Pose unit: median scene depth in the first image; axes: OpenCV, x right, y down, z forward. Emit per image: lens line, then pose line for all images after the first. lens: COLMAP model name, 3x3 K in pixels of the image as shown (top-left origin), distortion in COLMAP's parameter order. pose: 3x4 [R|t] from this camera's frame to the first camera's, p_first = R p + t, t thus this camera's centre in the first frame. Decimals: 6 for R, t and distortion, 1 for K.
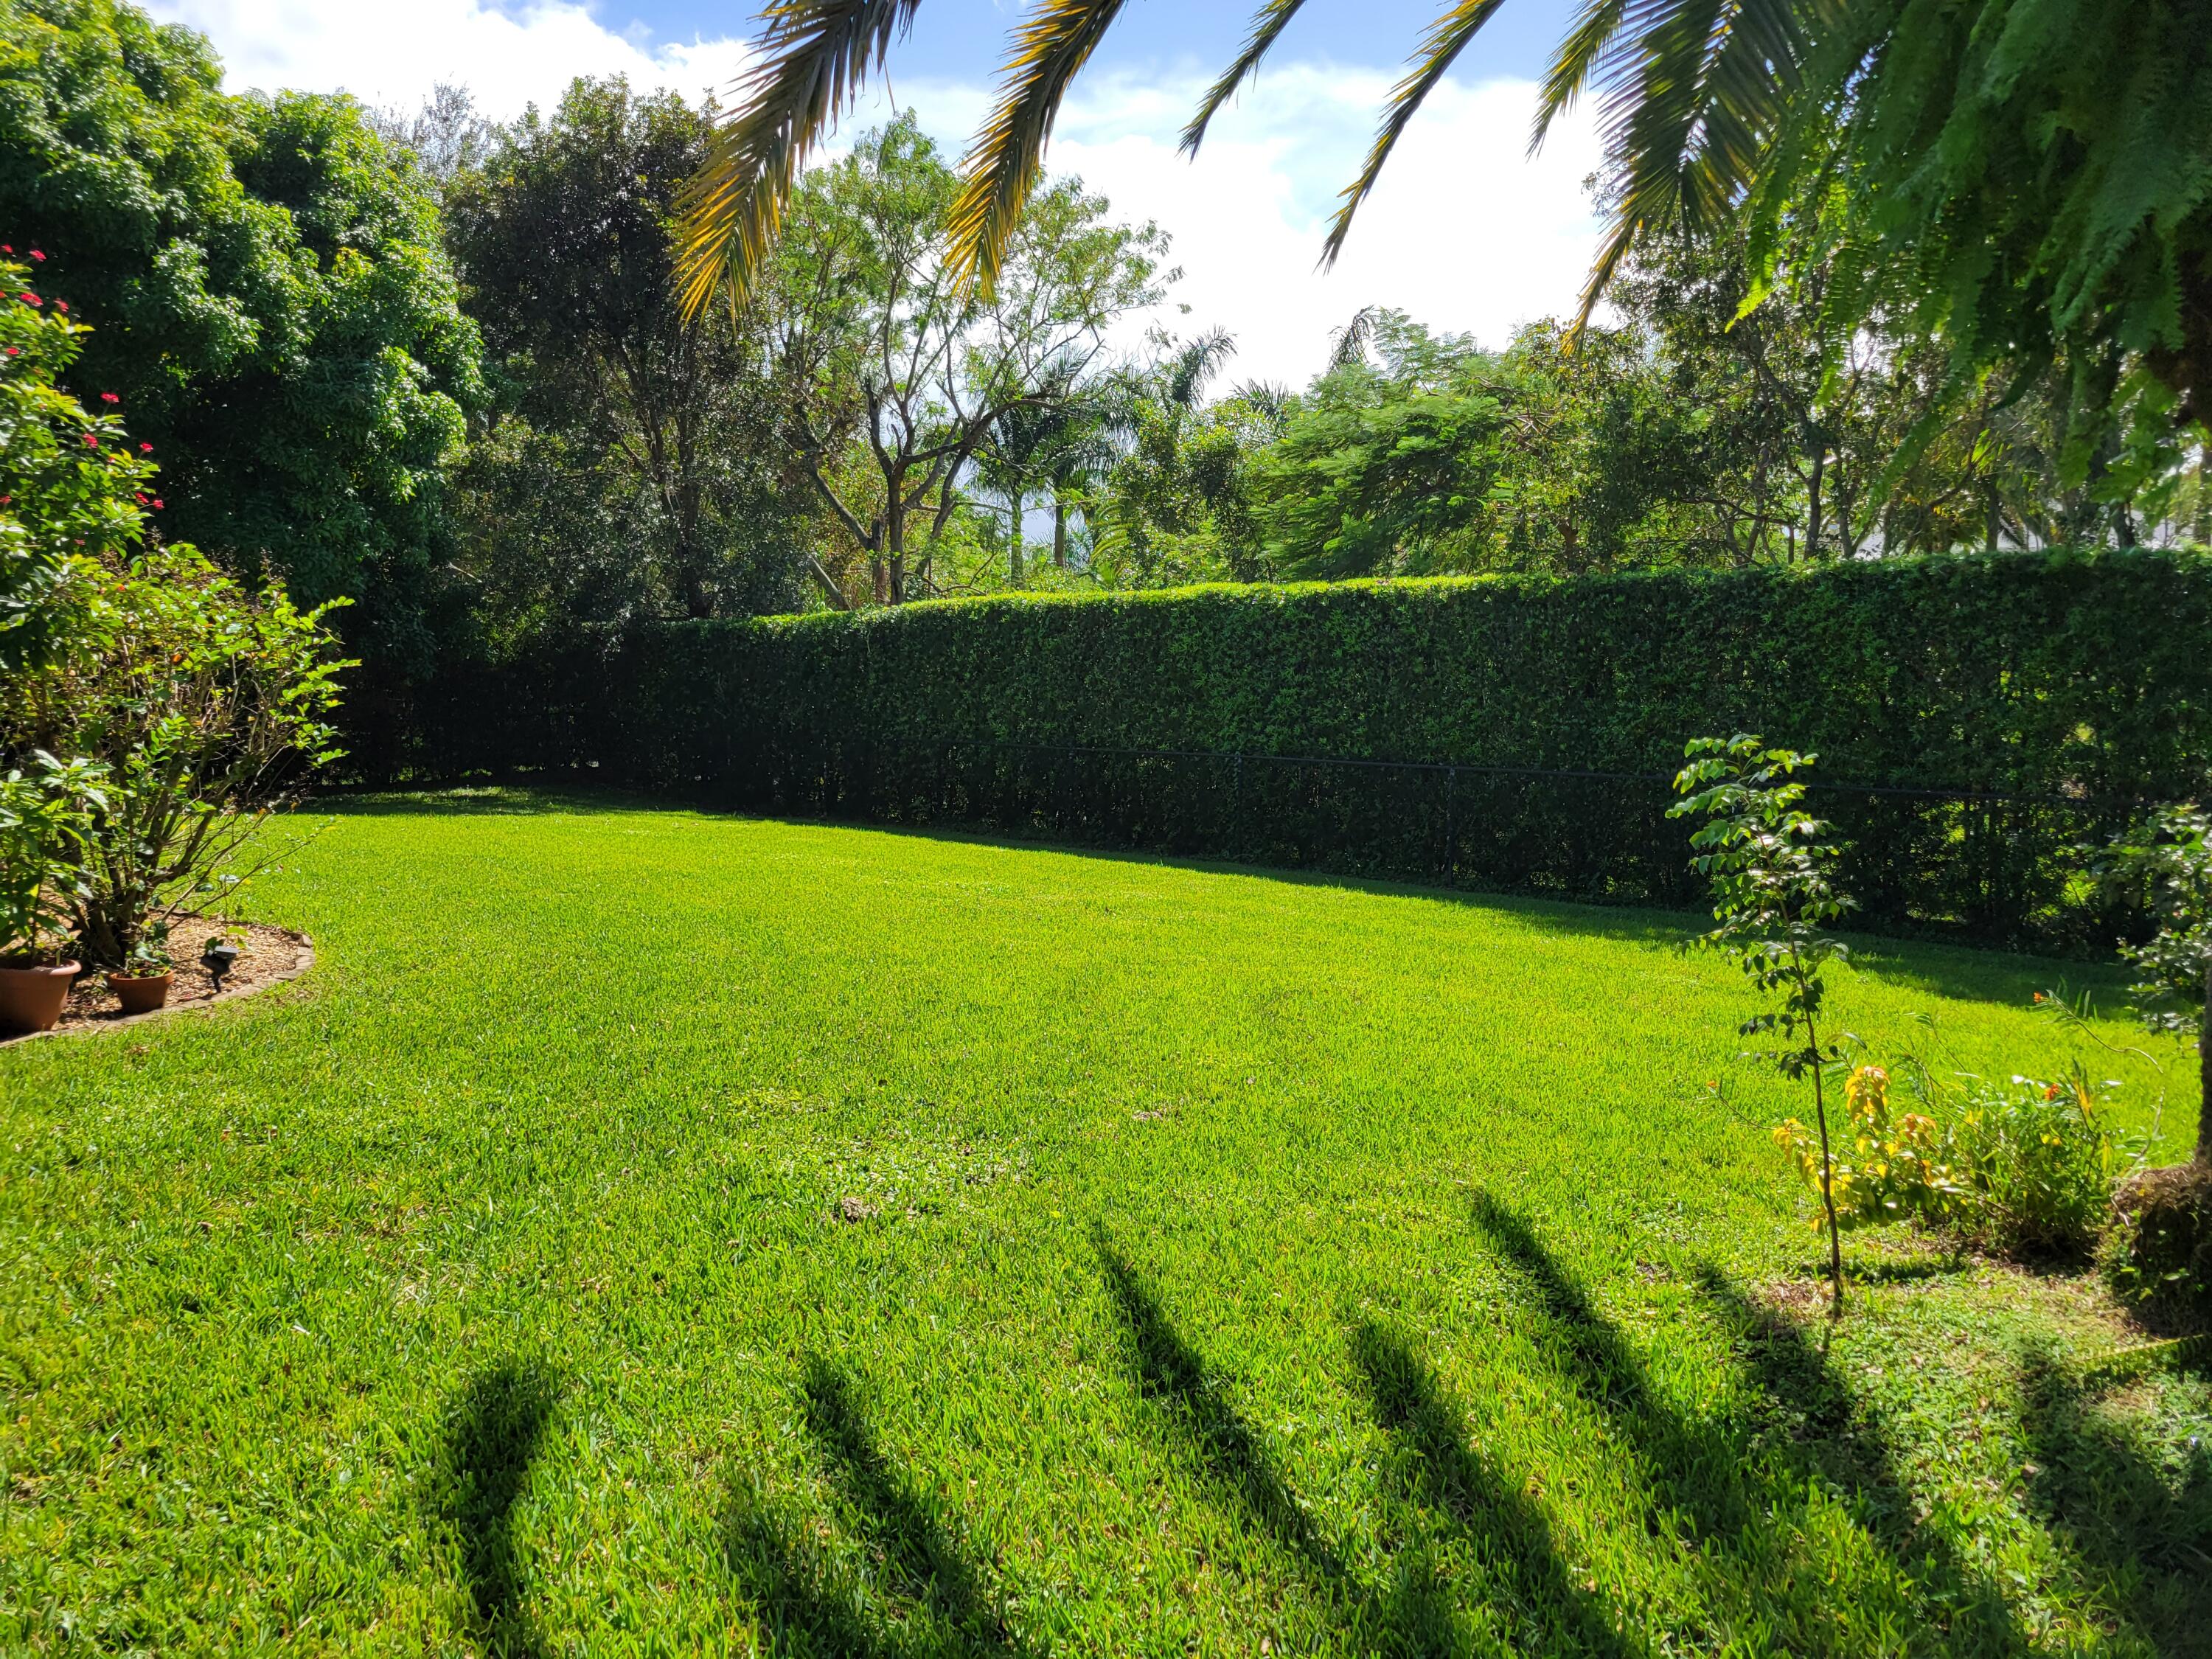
lens RADIAL K [[1647.7, 0, 1104.7], [0, 1647.7, 838.8], [0, 0, 1]] dist [0.049427, -0.033482]
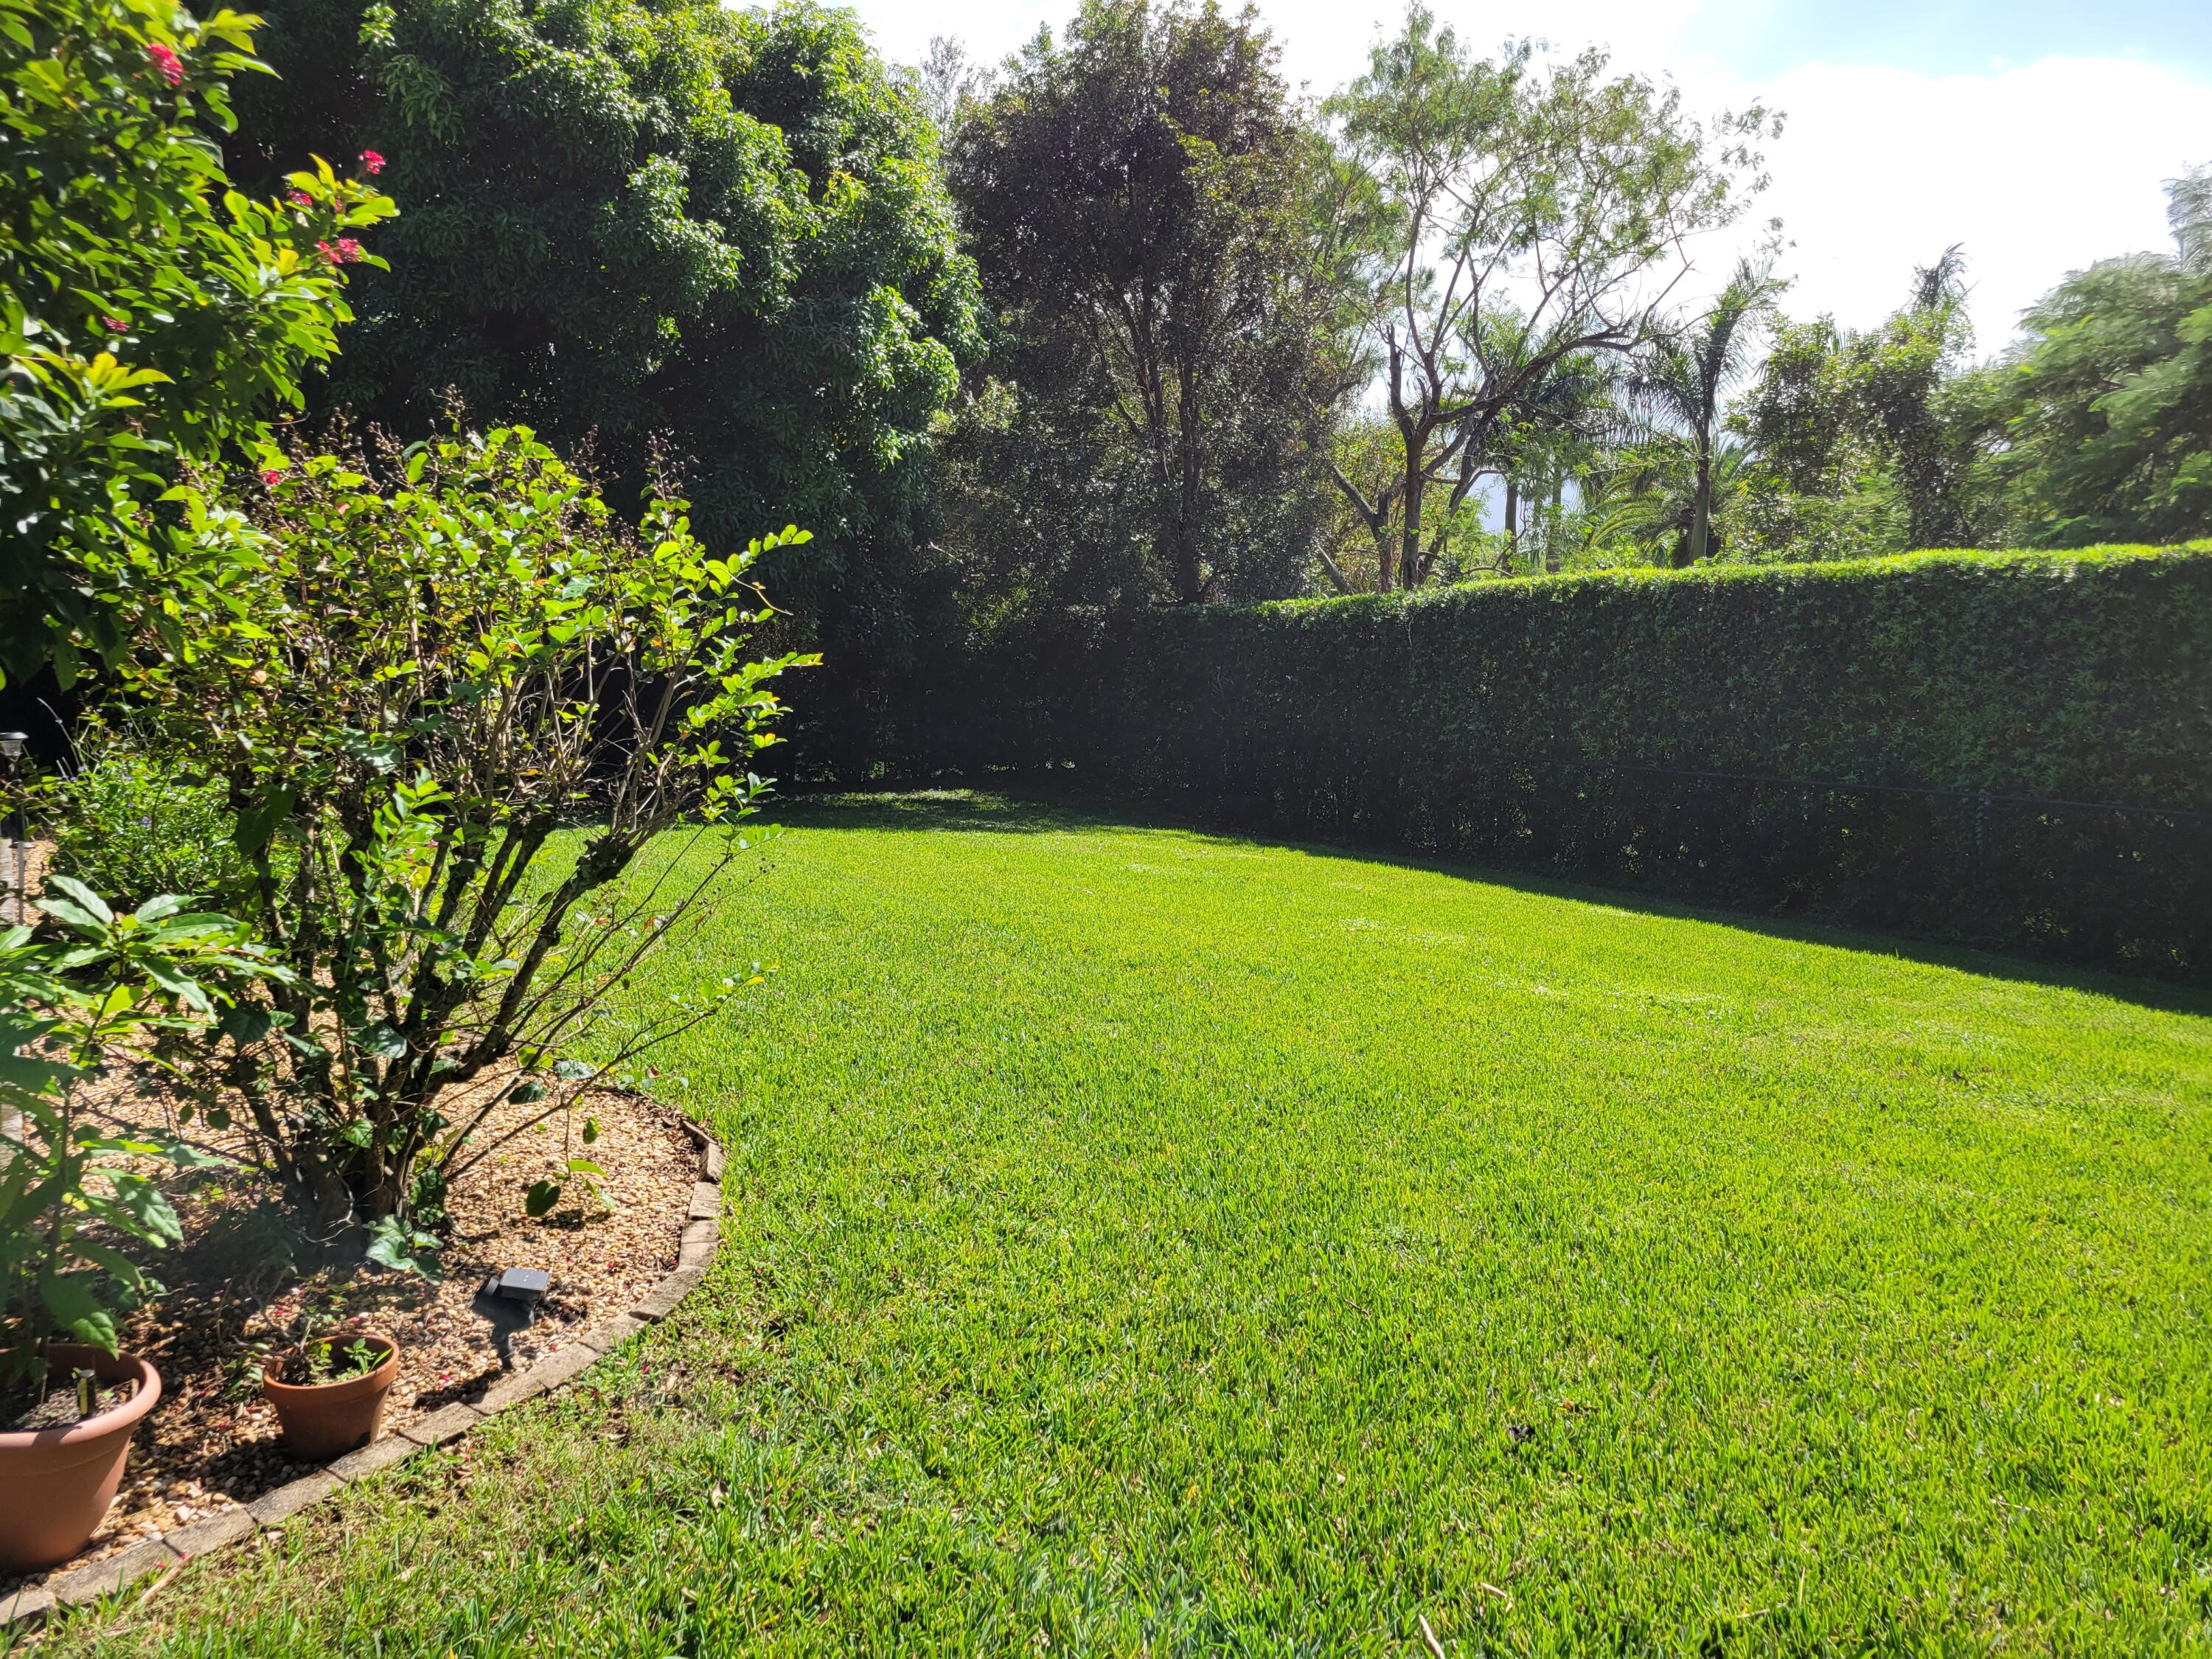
lens RADIAL K [[1647.7, 0, 1138.5], [0, 1647.7, 796.2], [0, 0, 1]] dist [0.049427, -0.033482]
pose [[0.971256, 0.030999, -0.236011, -0.131051], [-0.035810, 0.999229, -0.016123, -0.033479], [0.235329, 0.024111, 0.971617, 0.300064]]
